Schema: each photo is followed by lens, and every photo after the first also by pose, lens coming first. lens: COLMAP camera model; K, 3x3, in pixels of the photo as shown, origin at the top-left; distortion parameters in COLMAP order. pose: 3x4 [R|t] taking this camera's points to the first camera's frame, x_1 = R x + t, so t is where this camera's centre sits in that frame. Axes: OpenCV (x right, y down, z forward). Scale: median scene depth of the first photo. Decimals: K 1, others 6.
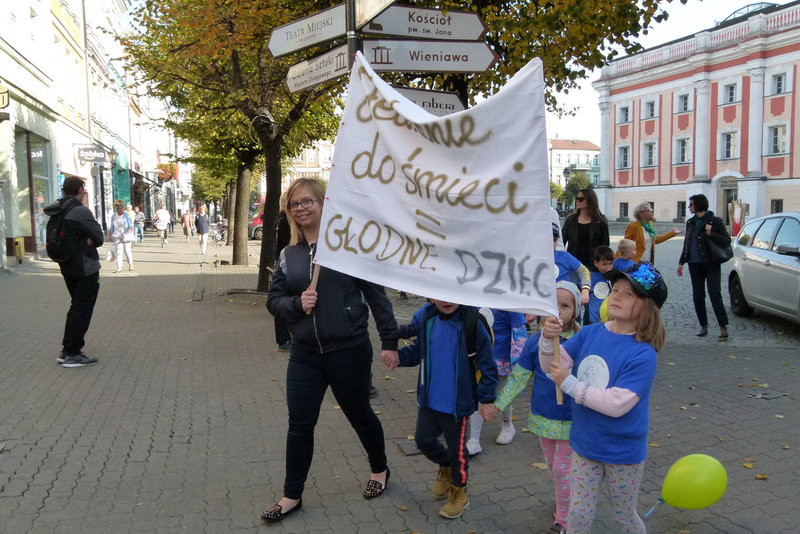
lens RADIAL K [[967.6, 0, 400.0], [0, 967.6, 267.0], [0, 0, 1]] dist [-0.077939, 0.212281]
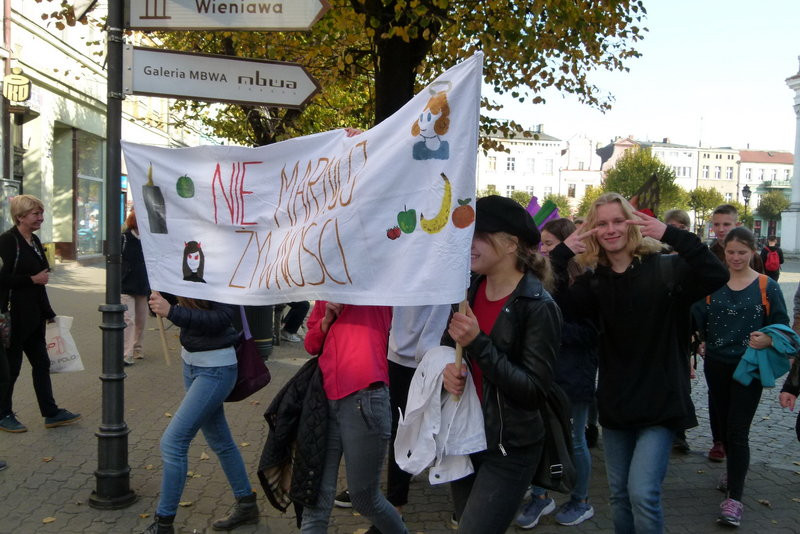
lens RADIAL K [[967.6, 0, 400.0], [0, 967.6, 267.0], [0, 0, 1]] dist [-0.077939, 0.212281]
pose [[0.956982, 0.050893, -0.285650, 0.180336], [-0.054200, 0.998523, -0.003678, -0.022312], [0.285041, 0.019002, 0.958327, 0.209494]]
